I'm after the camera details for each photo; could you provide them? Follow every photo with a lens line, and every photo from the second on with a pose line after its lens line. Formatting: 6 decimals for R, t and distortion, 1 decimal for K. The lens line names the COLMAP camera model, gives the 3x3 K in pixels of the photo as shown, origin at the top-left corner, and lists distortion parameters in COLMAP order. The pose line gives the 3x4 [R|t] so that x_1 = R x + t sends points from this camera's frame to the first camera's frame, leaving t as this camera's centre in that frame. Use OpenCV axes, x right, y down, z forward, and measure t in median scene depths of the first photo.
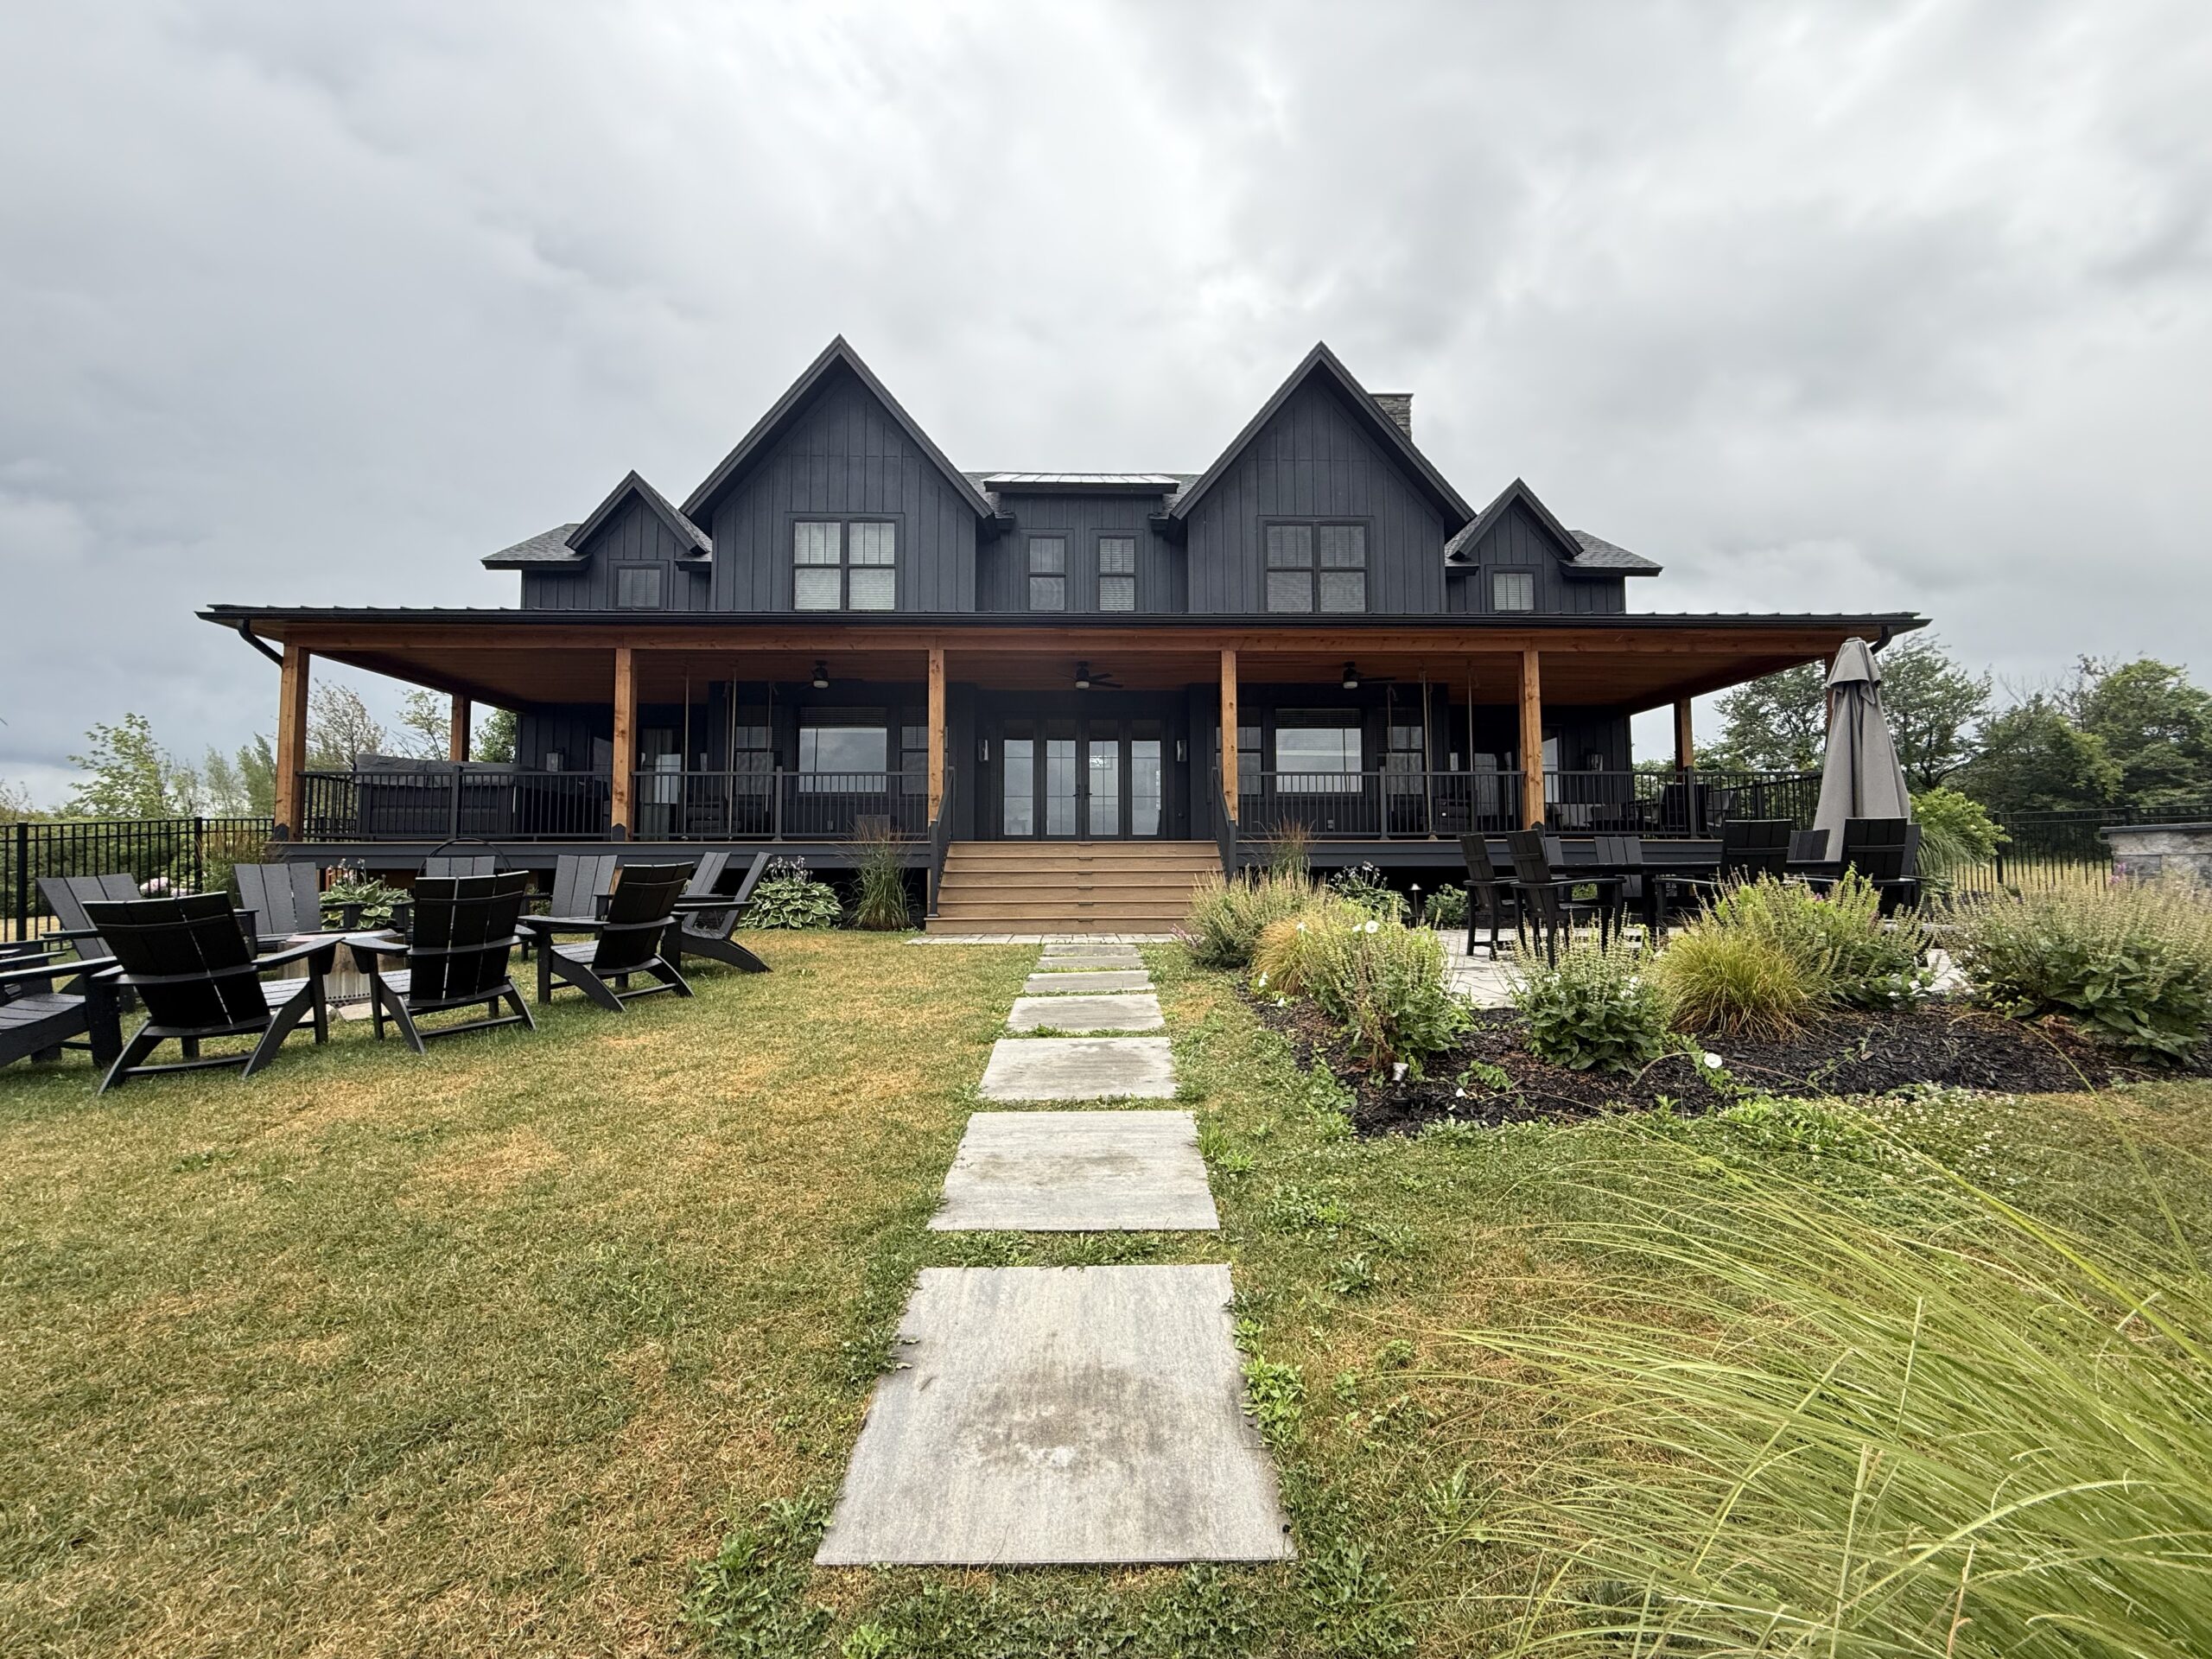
lens RADIAL K [[873.7, 0, 1106.0], [0, 873.7, 829.5], [0, 0, 1]] dist [0.000479, -0.000098]
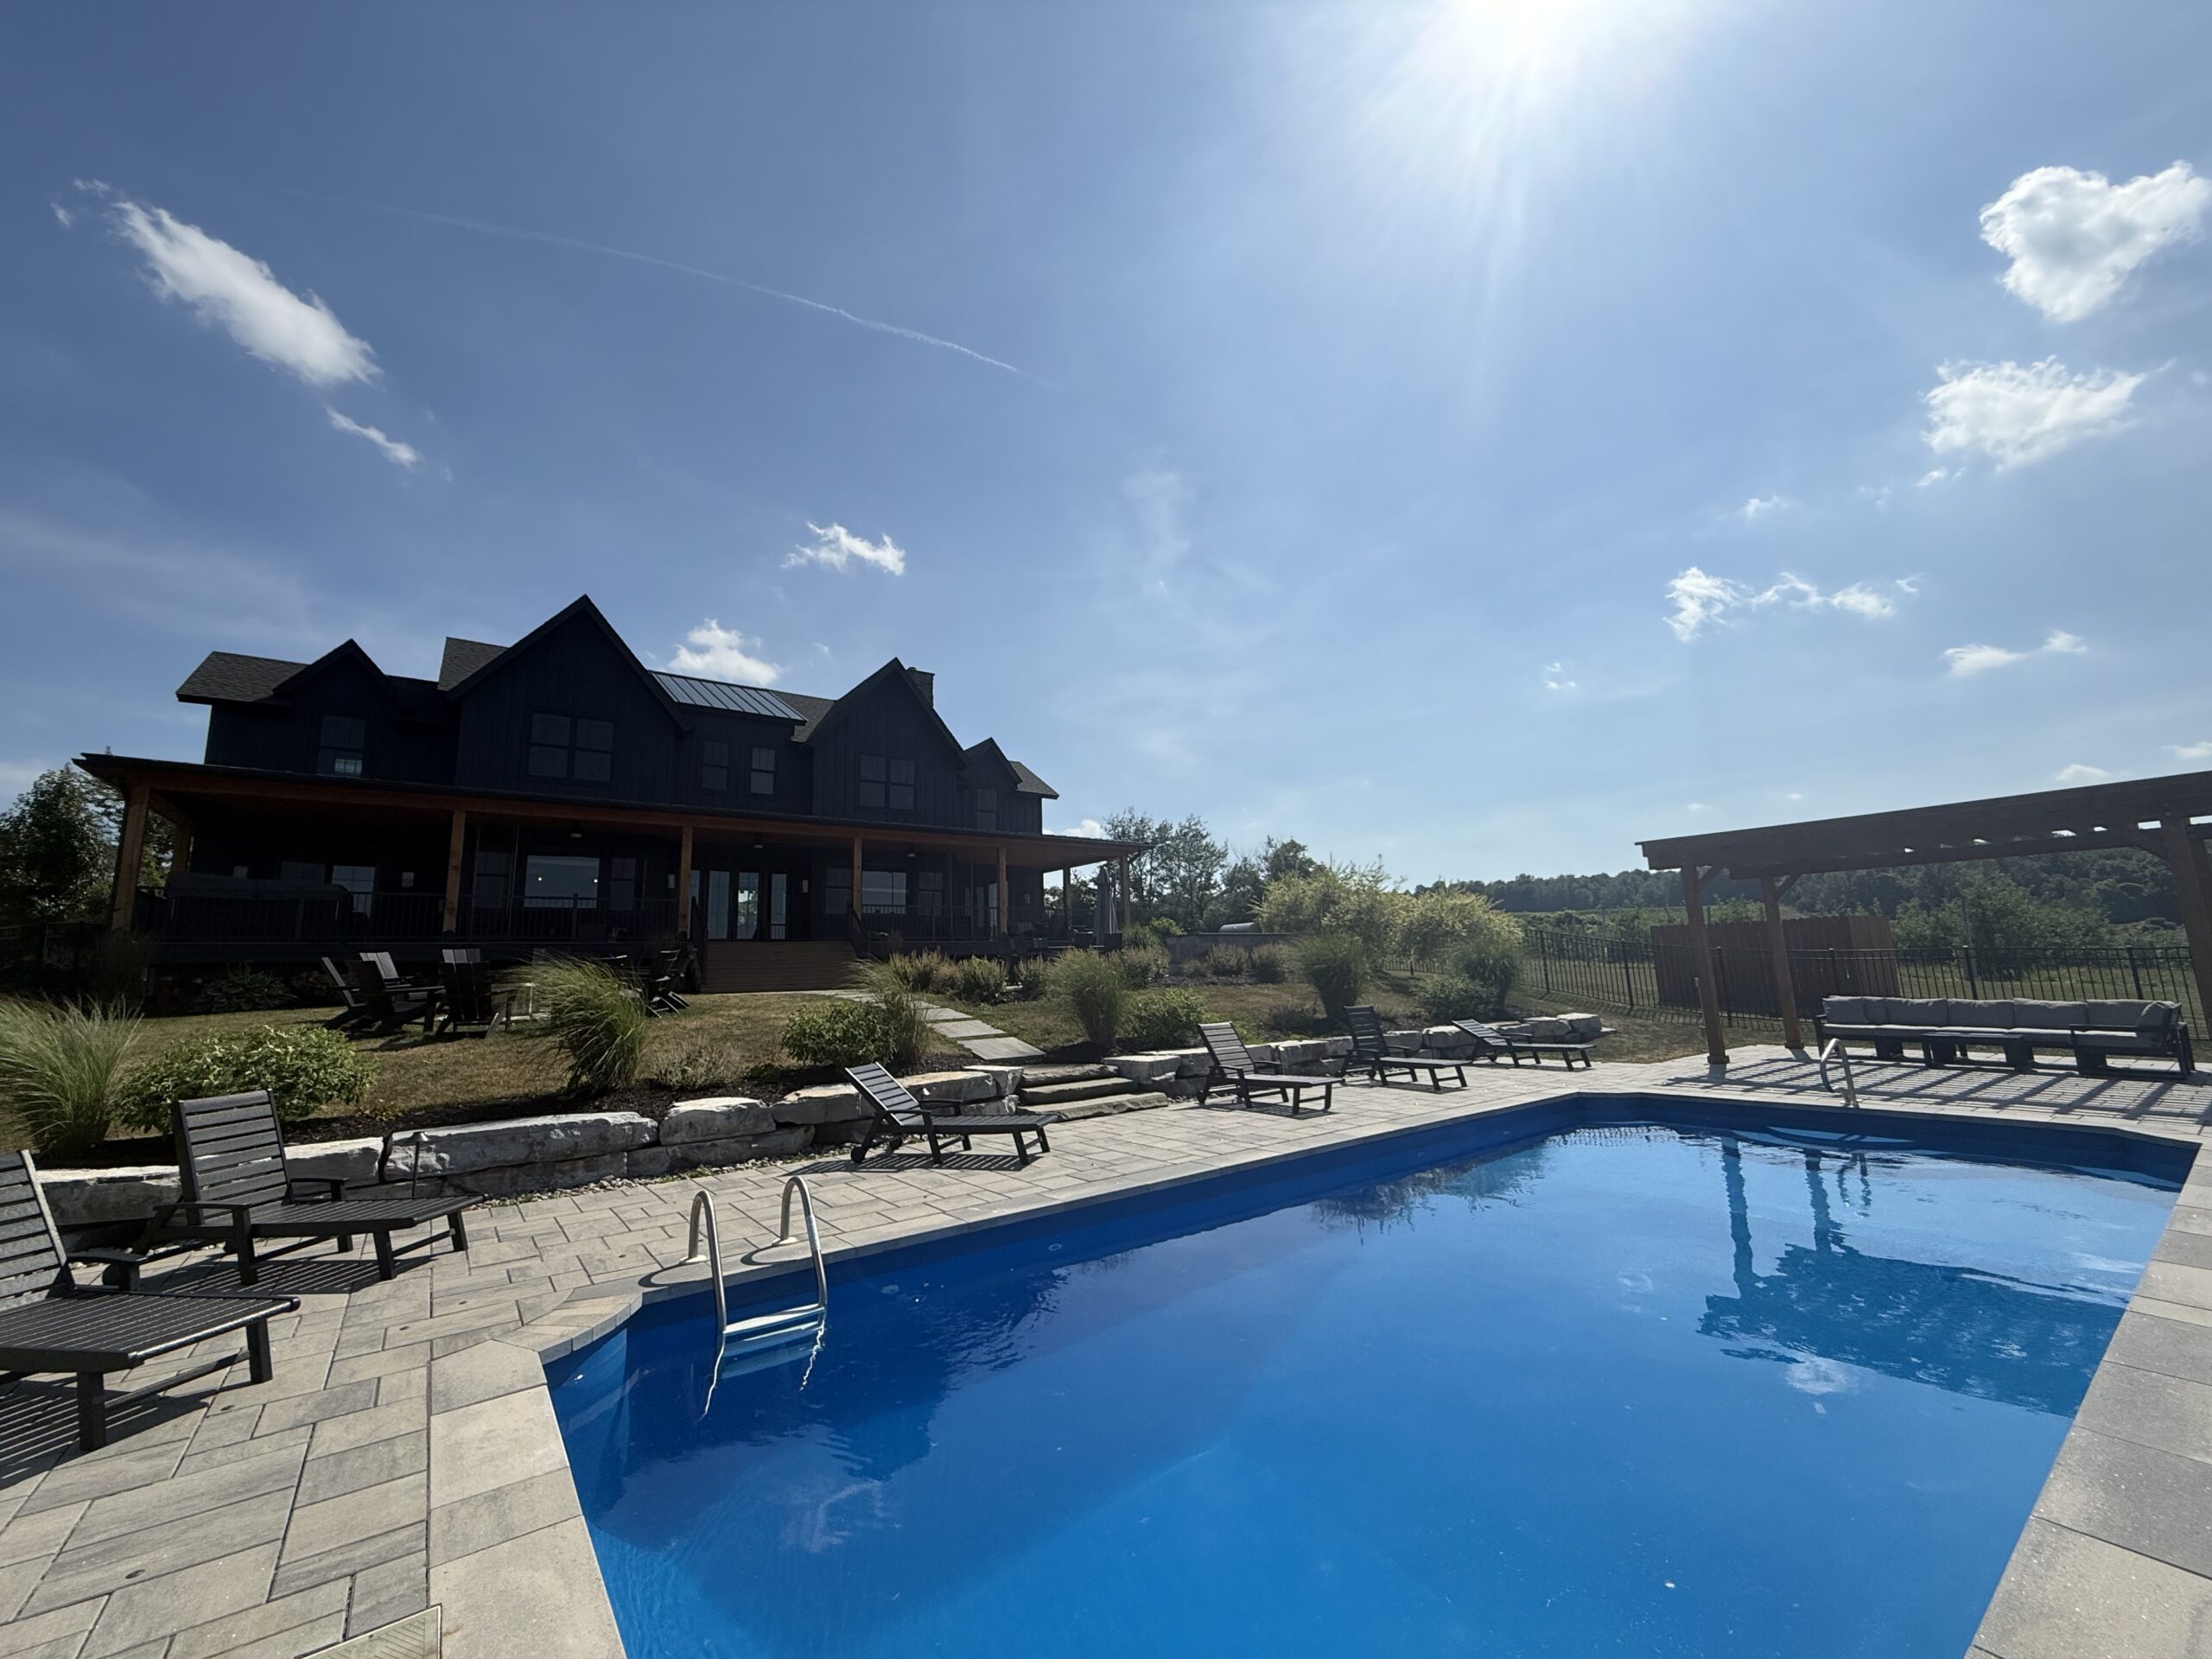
lens RADIAL K [[873.7, 0, 1106.0], [0, 873.7, 829.5], [0, 0, 1]] dist [0.000479, -0.000098]
pose [[0.817924, 0.067348, 0.571370, -0.334589], [0.007113, 0.991865, -0.127095, 0.017969], [-0.575282, 0.108019, 0.810792, -0.556967]]
